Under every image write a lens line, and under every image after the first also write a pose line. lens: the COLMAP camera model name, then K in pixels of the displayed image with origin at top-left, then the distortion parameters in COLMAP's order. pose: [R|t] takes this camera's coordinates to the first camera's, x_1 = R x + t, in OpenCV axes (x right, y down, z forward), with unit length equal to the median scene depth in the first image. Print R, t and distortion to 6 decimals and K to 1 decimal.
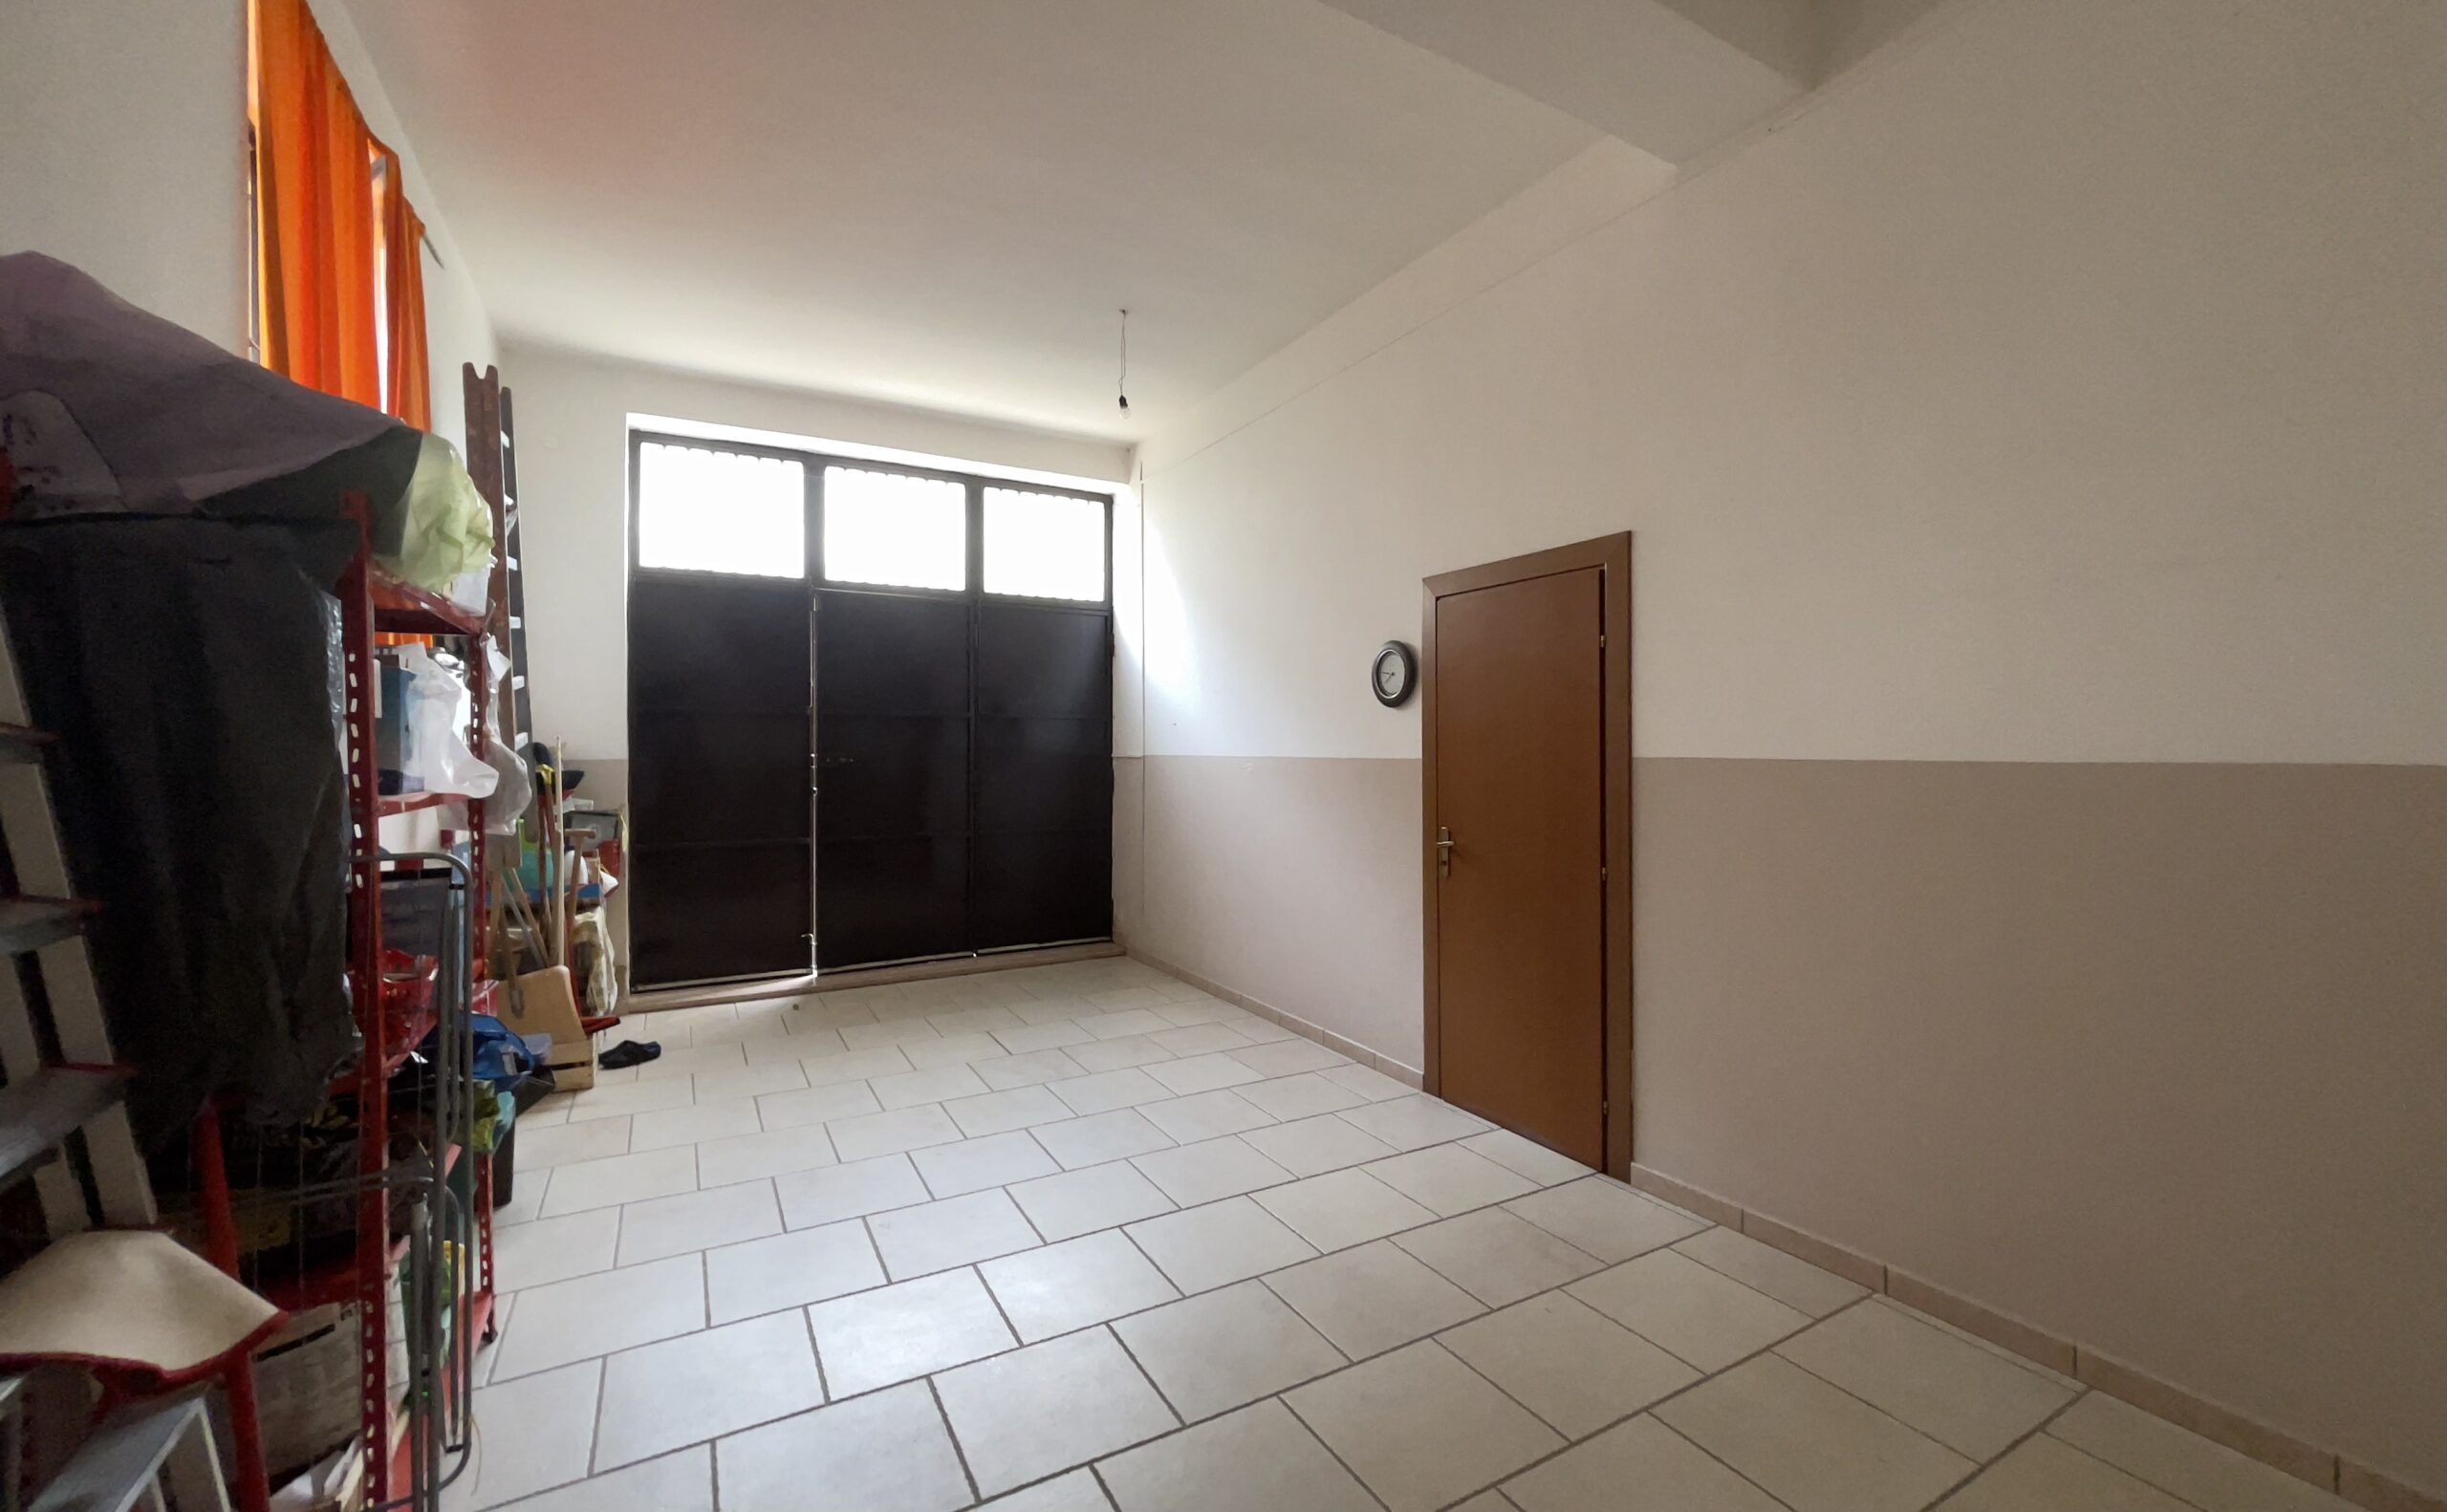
lens RADIAL K [[981.2, 0, 1219.3], [0, 981.2, 751.0], [0, 0, 1]] dist [-0.000005, -0.000044]
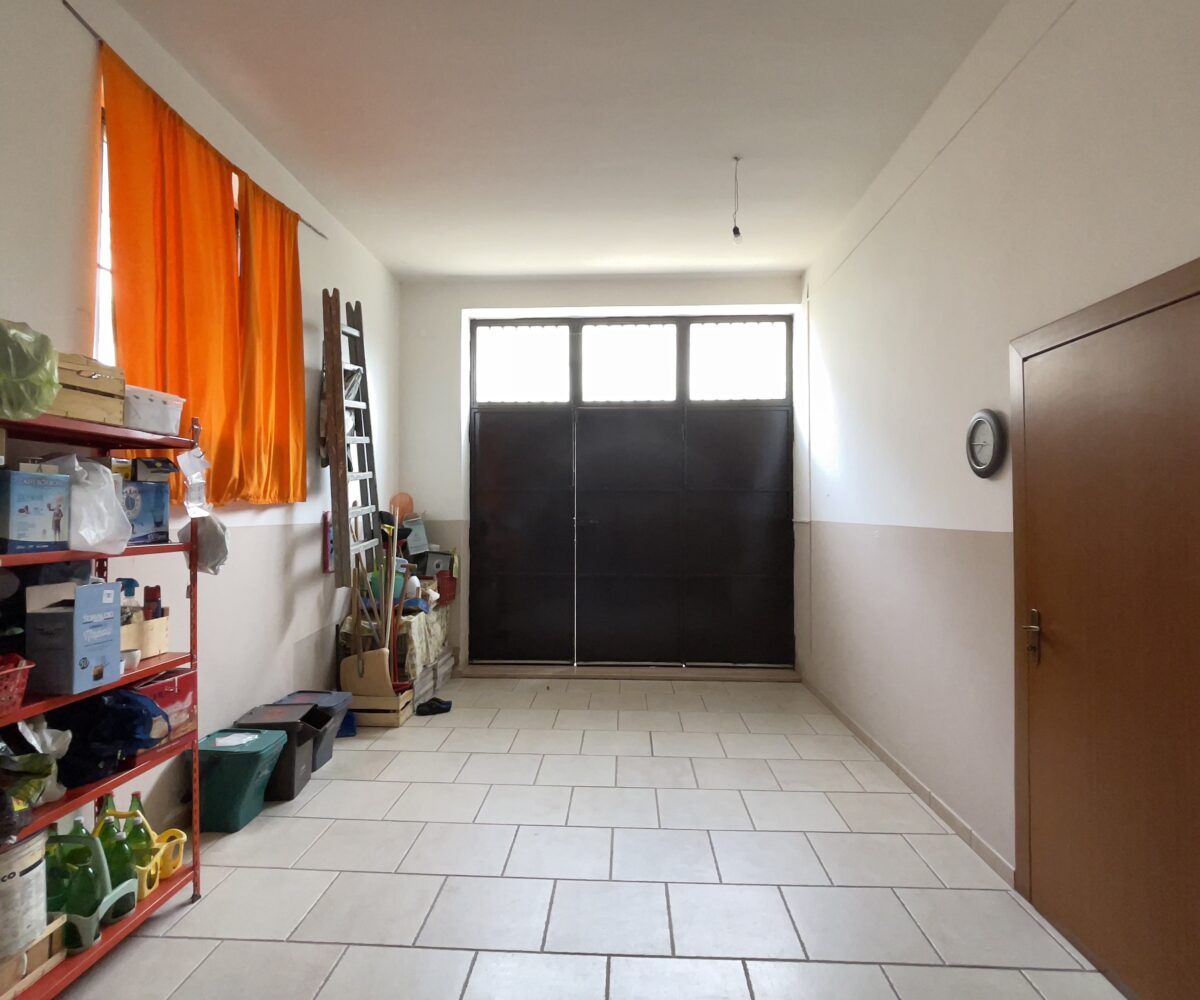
lens RADIAL K [[649.7, 0, 596.2], [0, 649.7, 492.4], [0, 0, 1]] dist [0.072243, -0.066364]
pose [[0.843891, -0.011990, -0.536381, 0.166525], [-0.003286, 0.999616, -0.027516, -0.009074], [0.536505, 0.024983, 0.843527, 0.198530]]
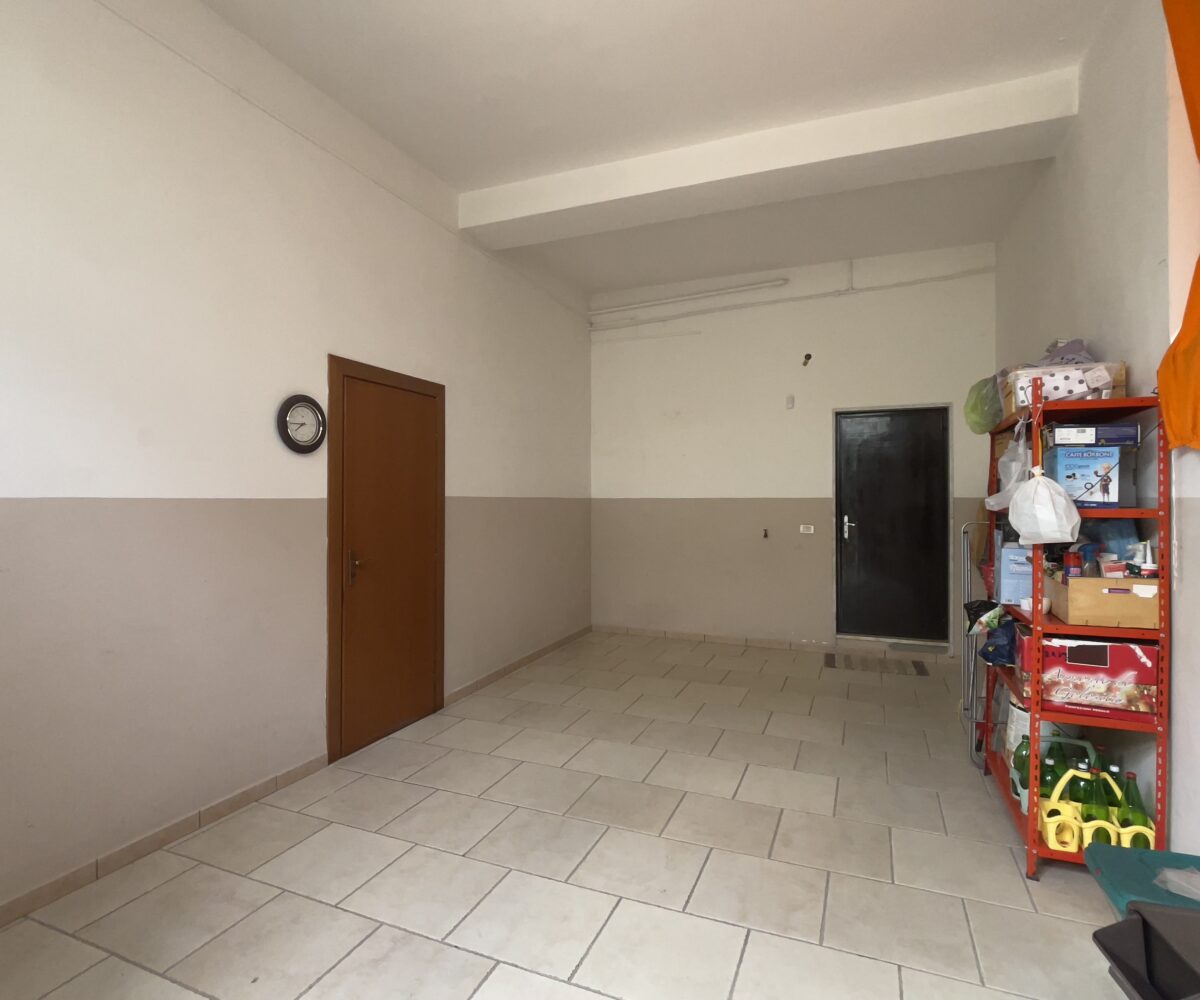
lens RADIAL K [[649.7, 0, 596.2], [0, 649.7, 492.4], [0, 0, 1]] dist [0.072243, -0.066364]
pose [[-0.611674, 0.009362, 0.791054, -0.526896], [0.004586, 0.999955, -0.008288, 0.007311], [-0.791097, -0.001442, -0.611690, 0.983210]]
